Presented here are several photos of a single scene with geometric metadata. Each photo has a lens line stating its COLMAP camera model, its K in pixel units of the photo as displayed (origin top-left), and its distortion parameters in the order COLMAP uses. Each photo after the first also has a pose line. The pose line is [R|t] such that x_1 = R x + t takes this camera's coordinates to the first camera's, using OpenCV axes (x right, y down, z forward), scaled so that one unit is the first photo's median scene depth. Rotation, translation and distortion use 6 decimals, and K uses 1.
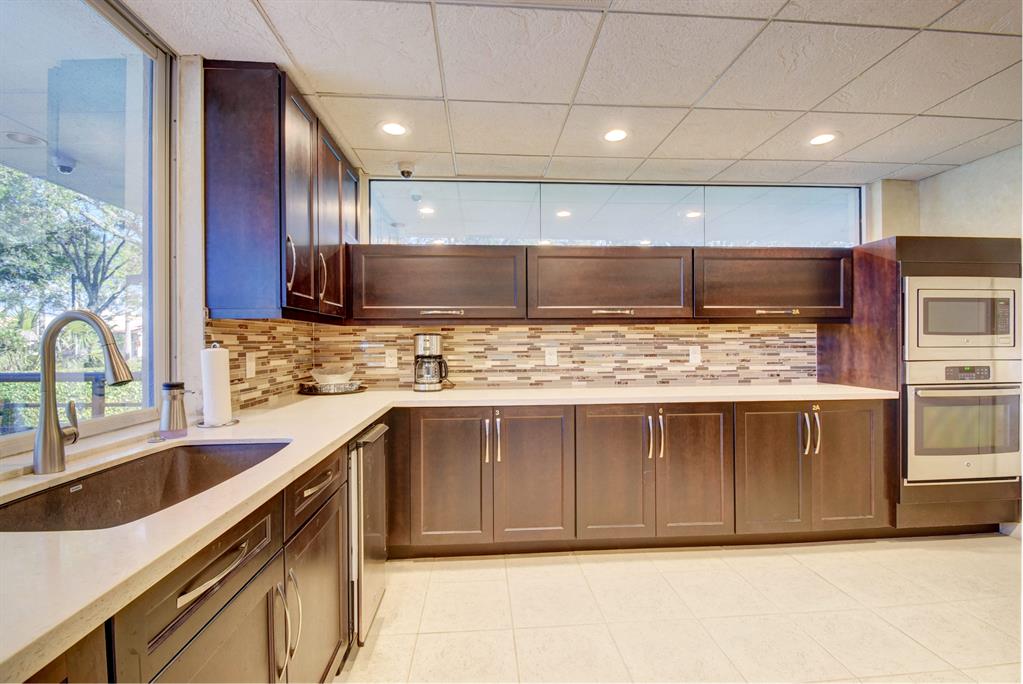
lens RADIAL K [[450.7, 0, 510.6], [0, 450.7, 341.6], [0, 0, 1]] dist [0.003075, -0.008813]
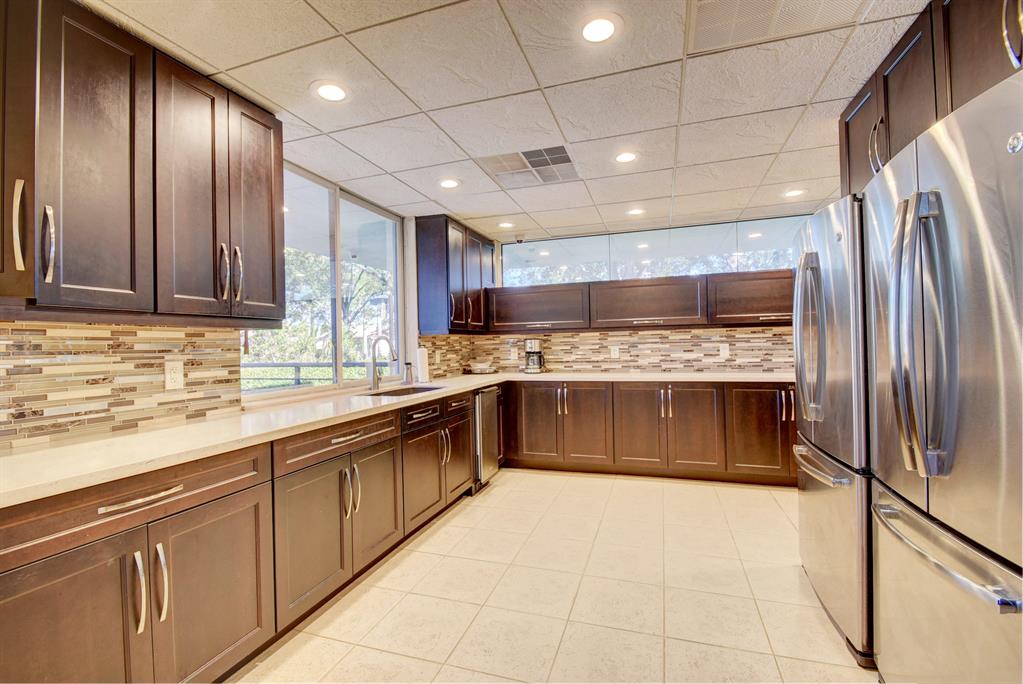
lens RADIAL K [[450.7, 0, 511.6], [0, 450.7, 341.6], [0, 0, 1]] dist [0.003075, -0.008813]
pose [[0.925858, -0.015285, -0.377563, 0.372839], [0.015593, 0.999876, -0.002241, -0.004219], [0.377551, -0.003812, 0.925981, -0.561140]]
